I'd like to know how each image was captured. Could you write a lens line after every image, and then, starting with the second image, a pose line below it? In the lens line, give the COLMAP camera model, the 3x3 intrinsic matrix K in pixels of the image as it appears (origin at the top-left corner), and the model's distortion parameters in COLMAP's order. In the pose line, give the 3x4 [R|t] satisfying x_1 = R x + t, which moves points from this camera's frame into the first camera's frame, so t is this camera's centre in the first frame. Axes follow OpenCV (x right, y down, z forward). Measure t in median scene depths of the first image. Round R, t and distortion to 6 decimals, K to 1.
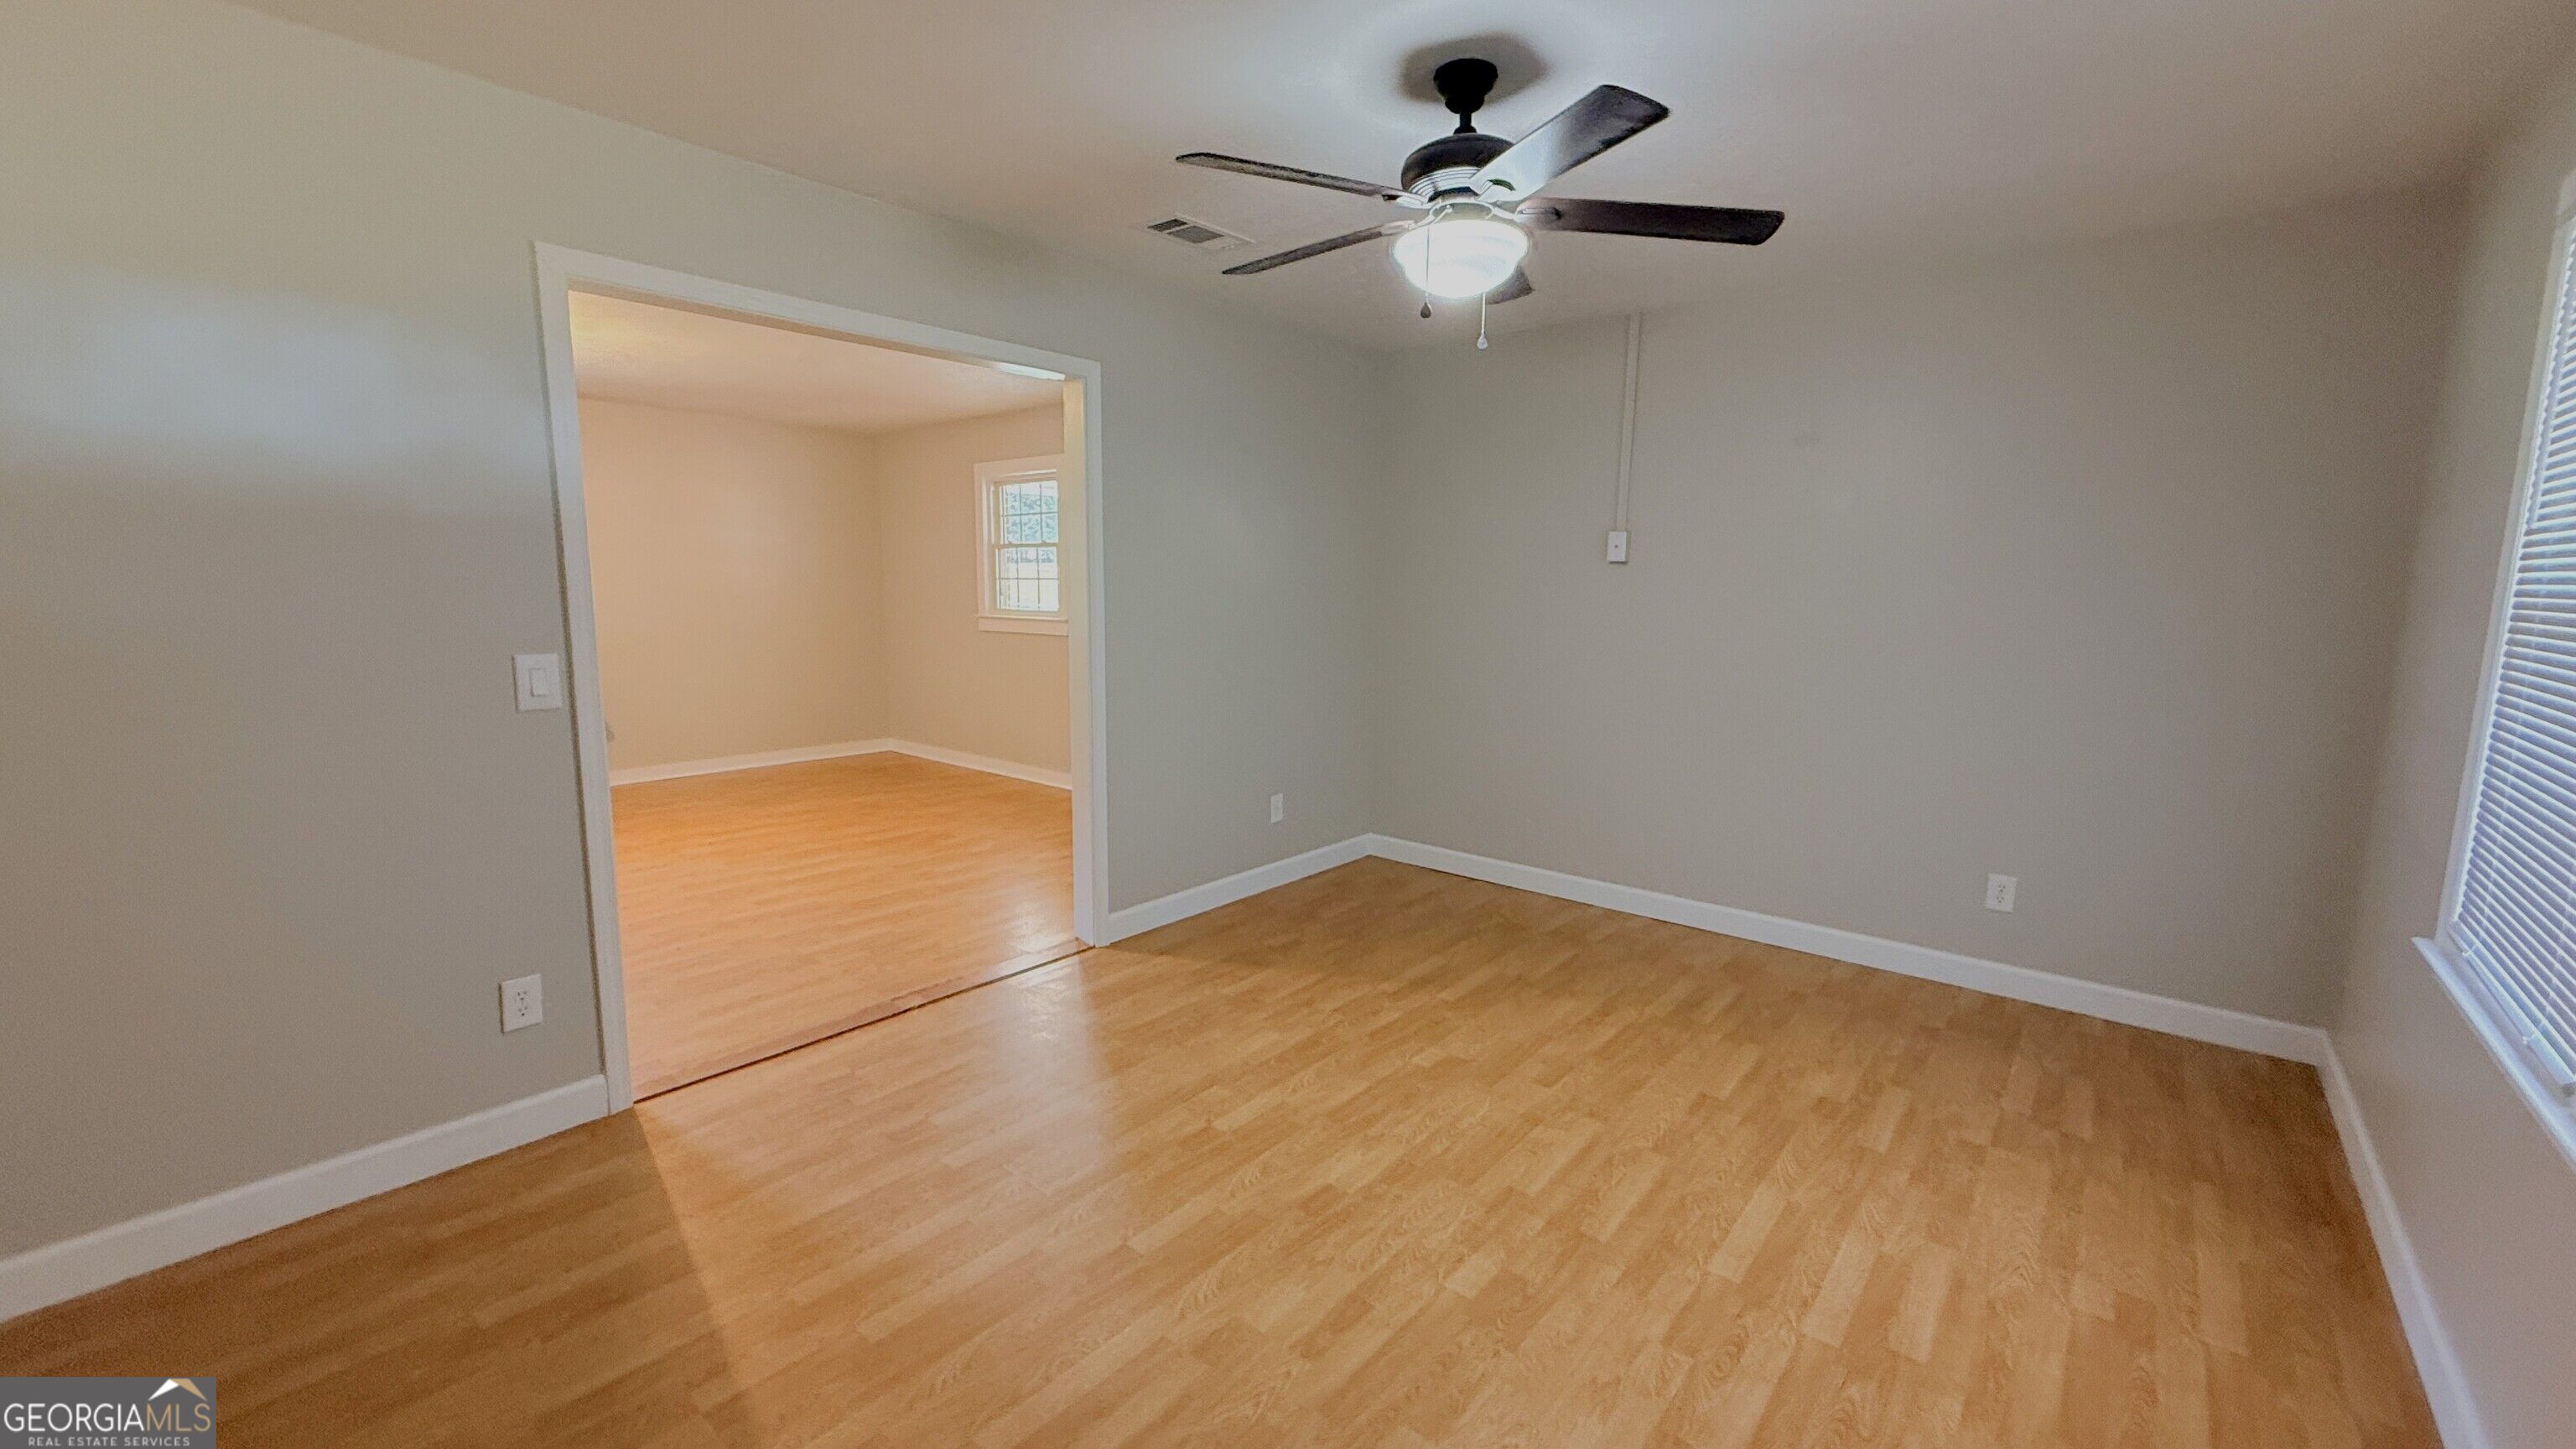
lens RADIAL K [[1028.5, 0, 1288.0], [0, 1028.5, 724.5], [0, 0, 1]] dist [-0.001529, -0.000282]
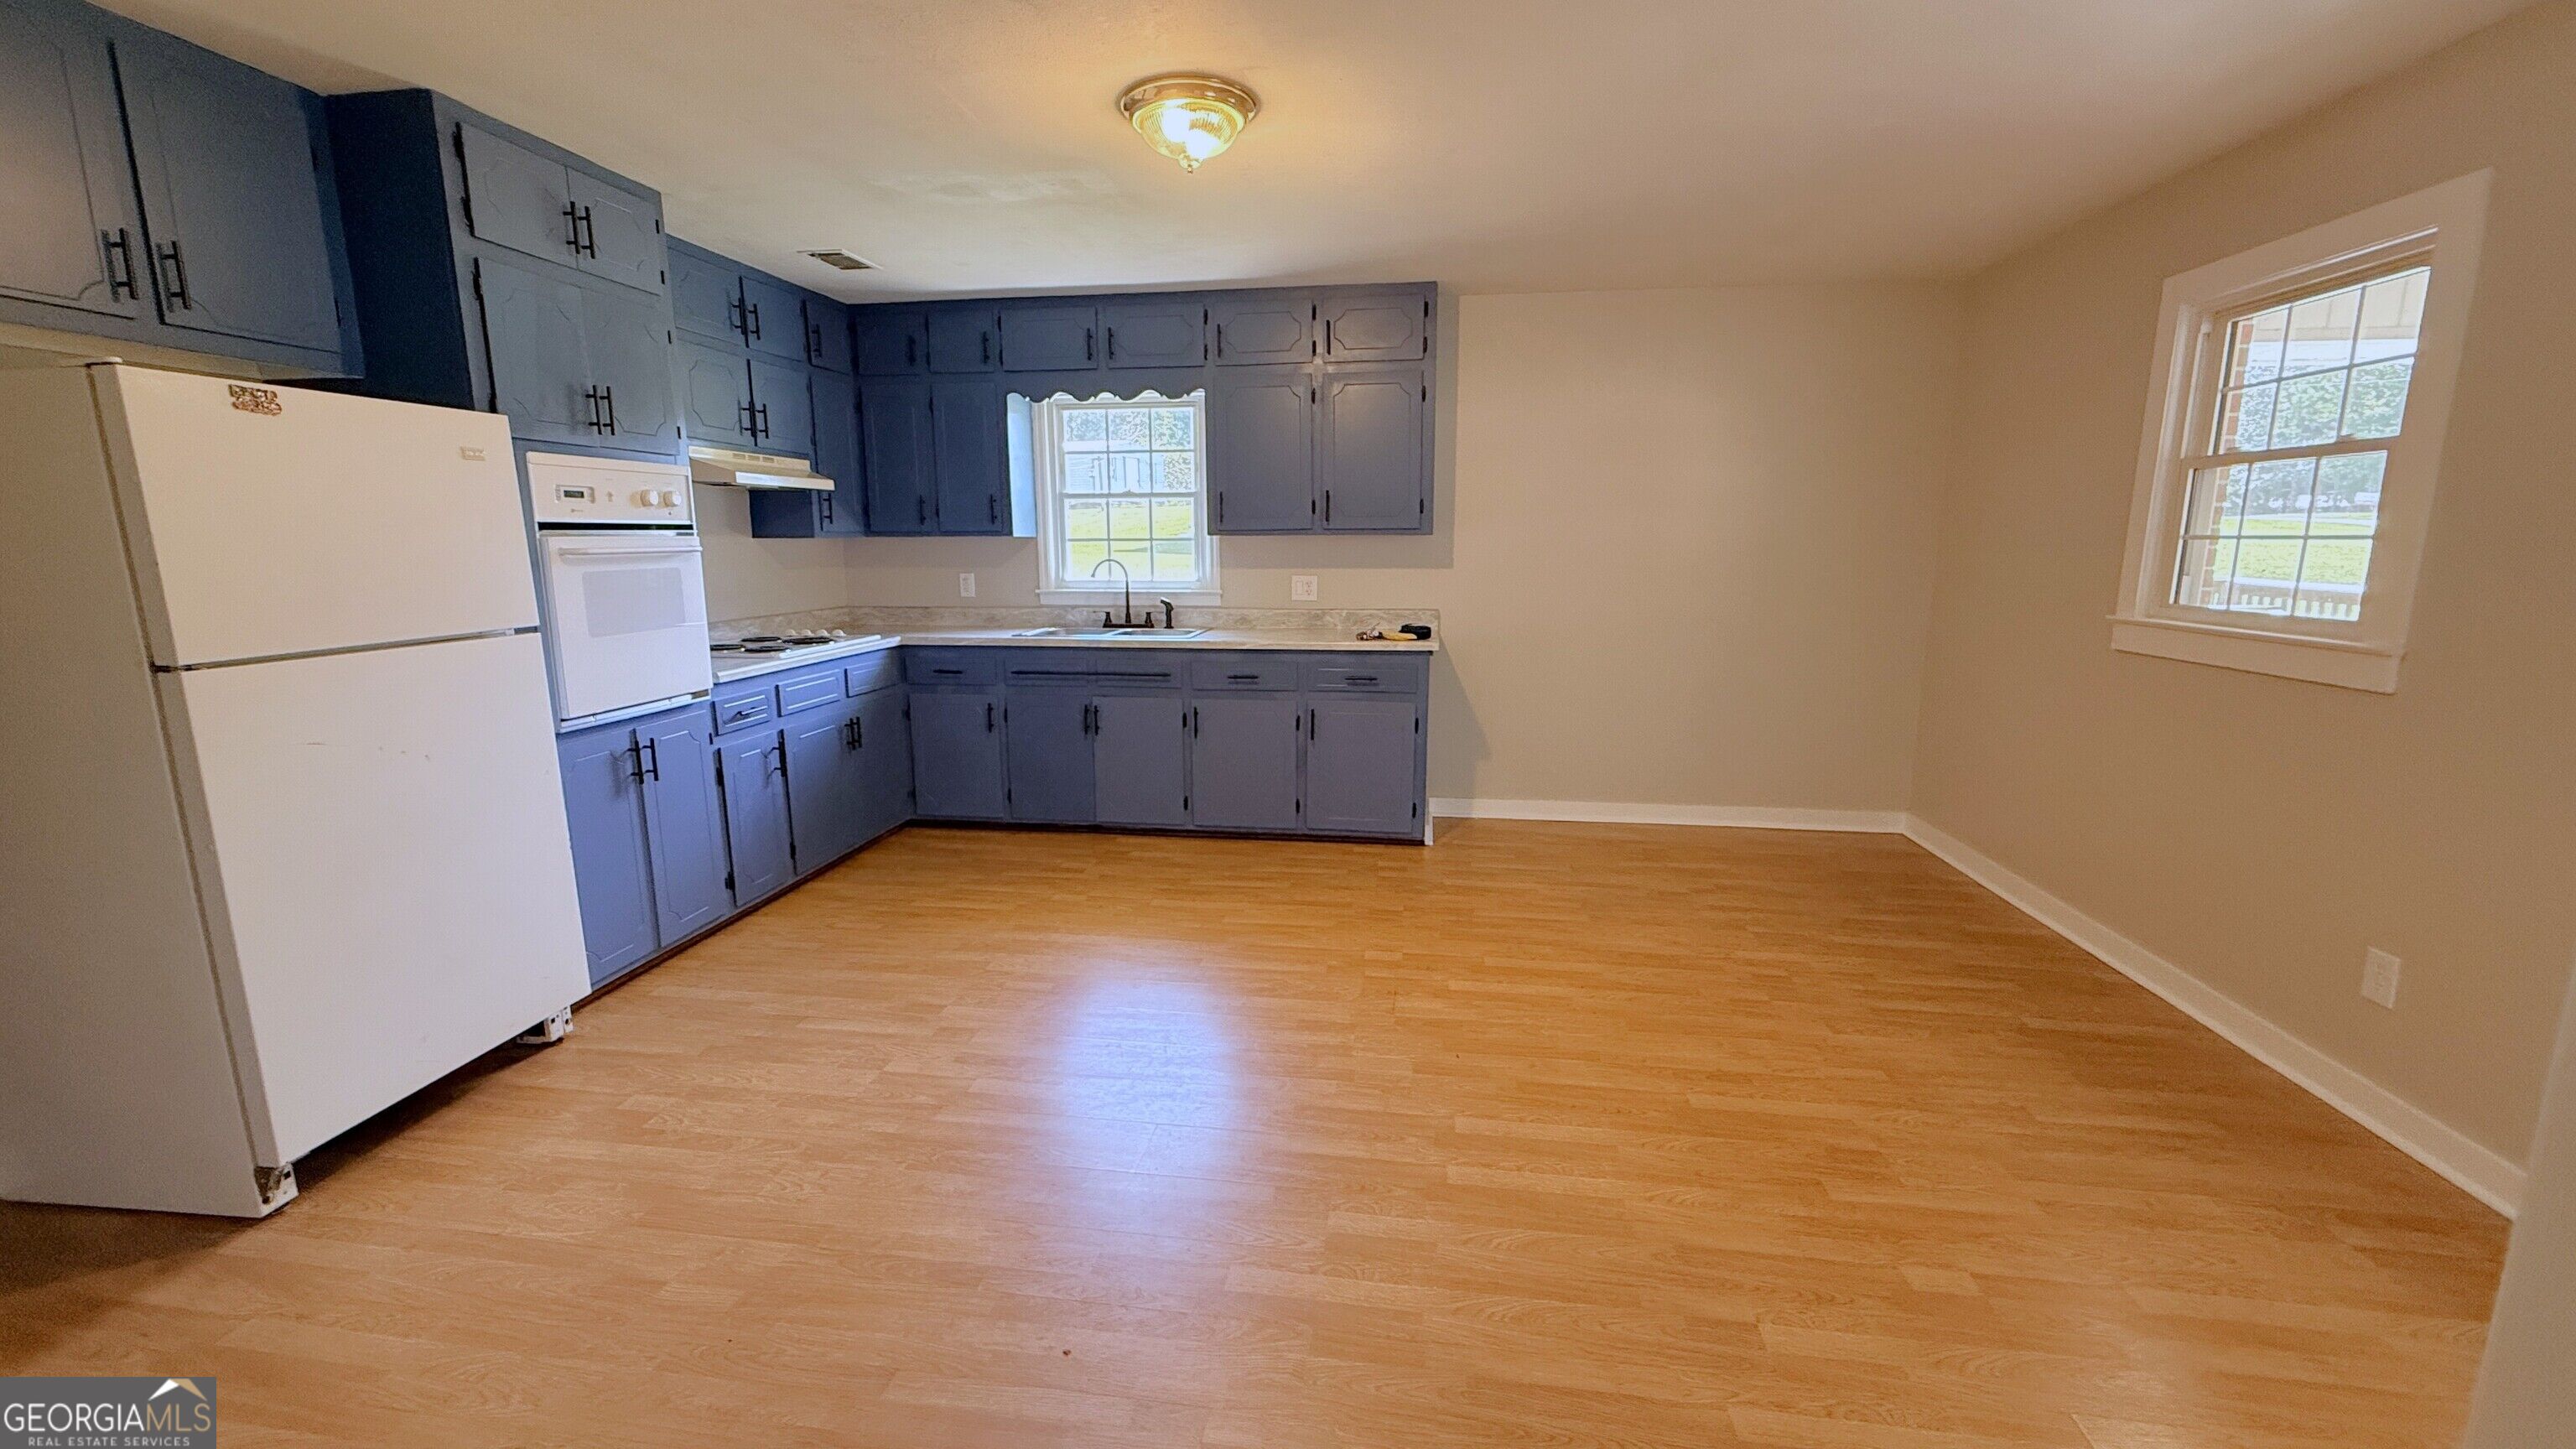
lens RADIAL K [[1028.5, 0, 1288.0], [0, 1028.5, 724.5], [0, 0, 1]] dist [-0.001529, -0.000282]
pose [[0.531969, 0.141089, -0.834927, -0.107992], [-0.114336, 0.988959, 0.094269, -0.060934], [0.839009, 0.045314, 0.542227, 0.448073]]
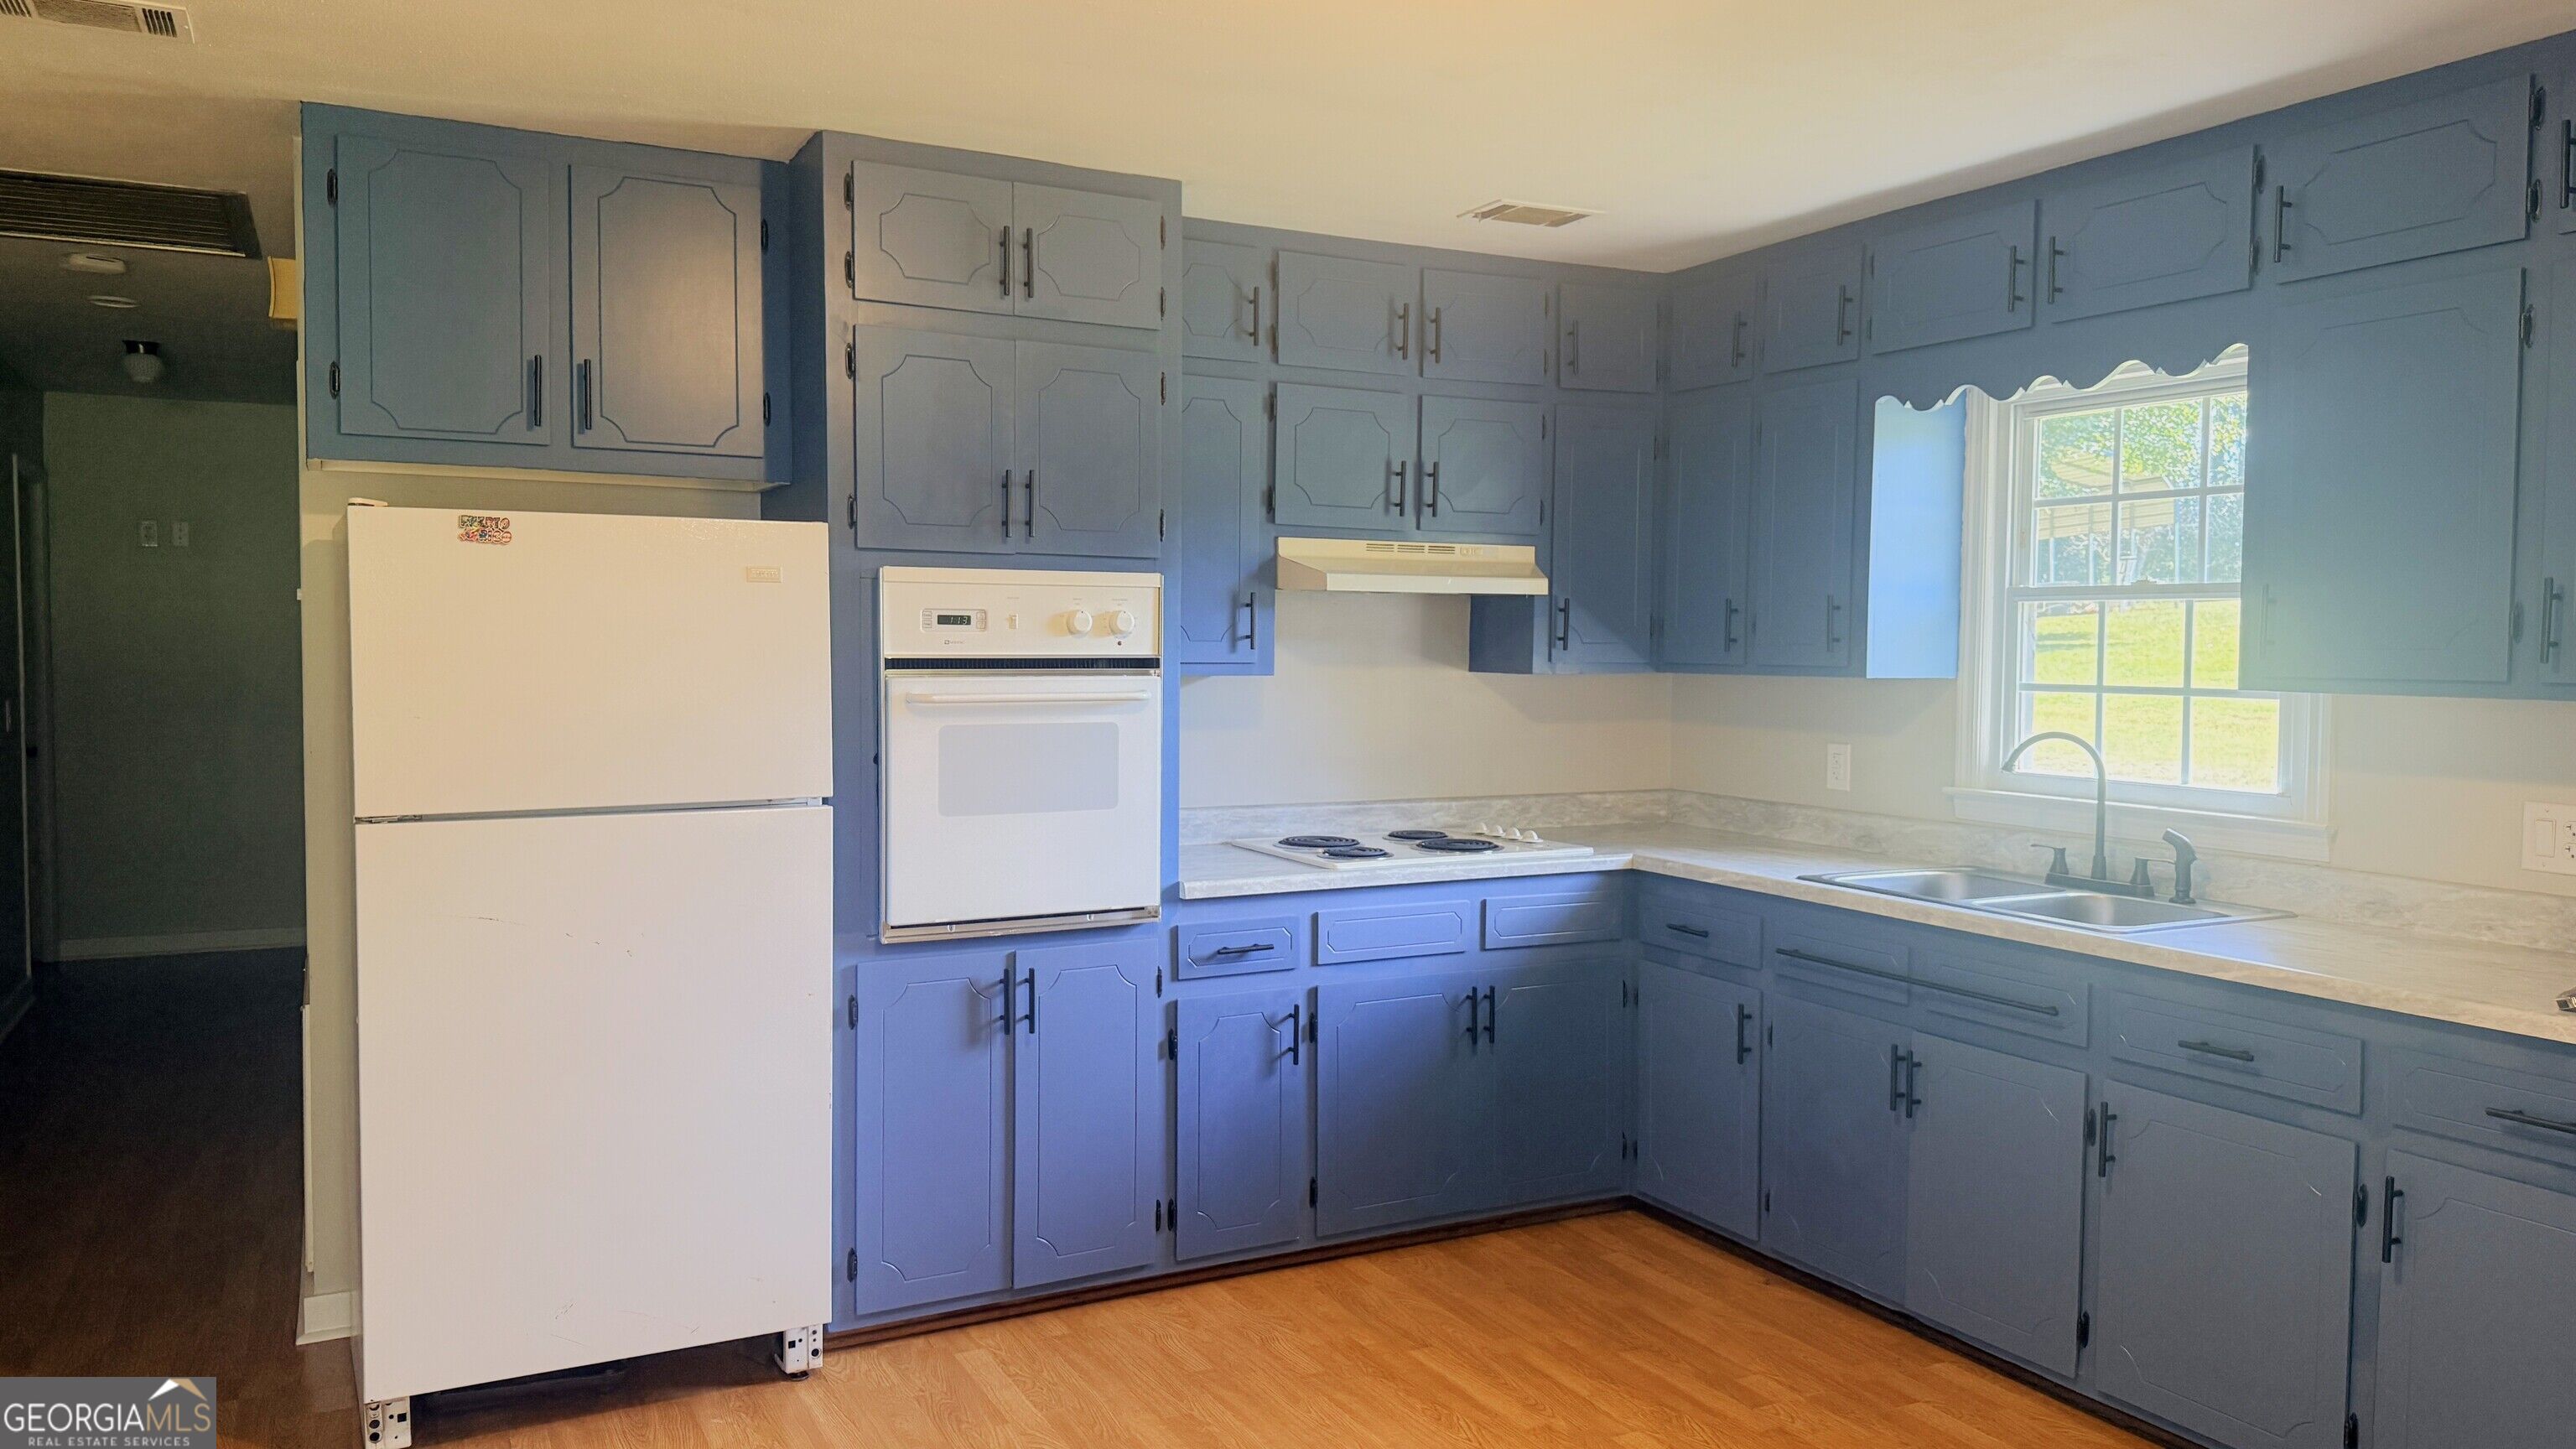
lens RADIAL K [[1823.1, 0, 1288.0], [0, 1823.1, 724.5], [0, 0, 1]] dist [0.136751, -0.226914]
pose [[-0.383677, 0.032184, -0.922906, -0.148247], [-0.144517, 0.984986, 0.094428, -0.102359], [0.912089, 0.169605, -0.373266, 0.656519]]
